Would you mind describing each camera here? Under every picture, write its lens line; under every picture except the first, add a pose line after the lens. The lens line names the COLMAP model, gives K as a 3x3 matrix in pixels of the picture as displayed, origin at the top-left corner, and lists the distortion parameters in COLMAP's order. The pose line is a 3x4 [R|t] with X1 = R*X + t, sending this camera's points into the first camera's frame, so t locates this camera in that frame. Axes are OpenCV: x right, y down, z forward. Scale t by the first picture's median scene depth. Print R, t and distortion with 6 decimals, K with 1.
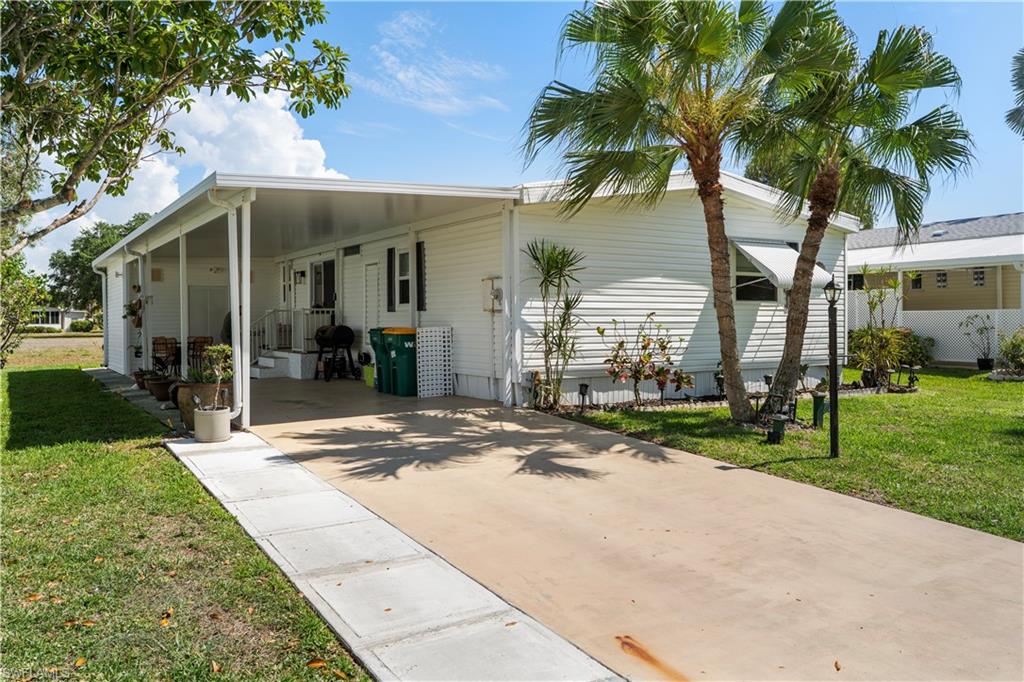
lens RADIAL K [[801.1, 0, 503.1], [0, 801.1, 338.0], [0, 0, 1]] dist [0.006586, 0.001465]
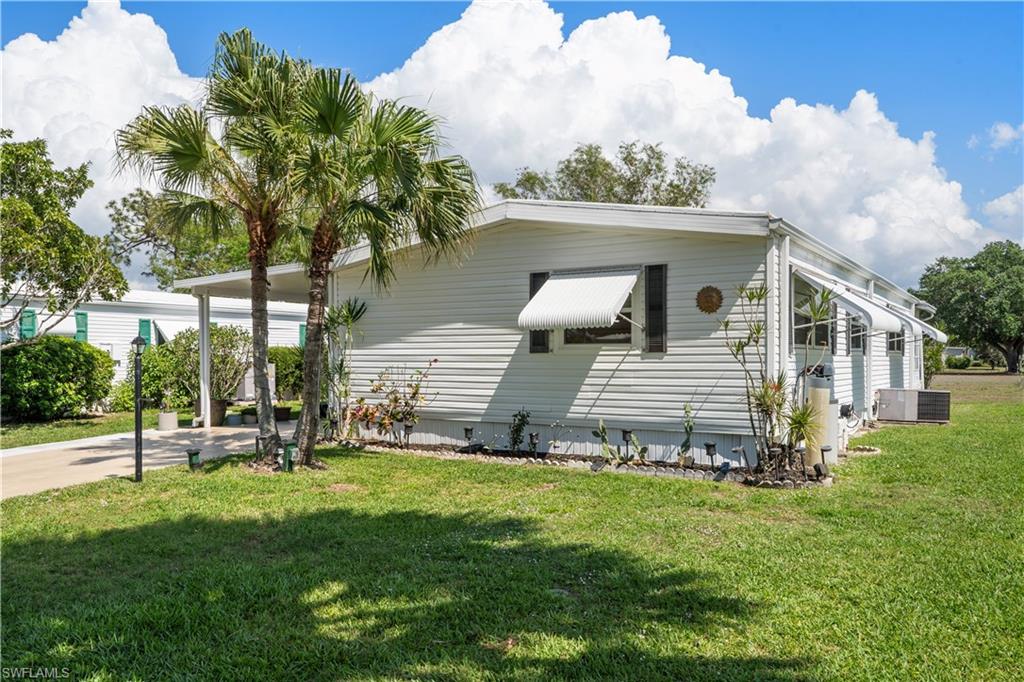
lens RADIAL K [[801.1, 0, 505.8], [0, 801.1, 344.5], [0, 0, 1]] dist [0.006586, 0.001465]
pose [[0.443403, -0.012693, -0.896232, 1.003345], [-0.019947, 0.999512, -0.024024, -0.024400], [0.896100, 0.028530, 0.442934, 0.560593]]
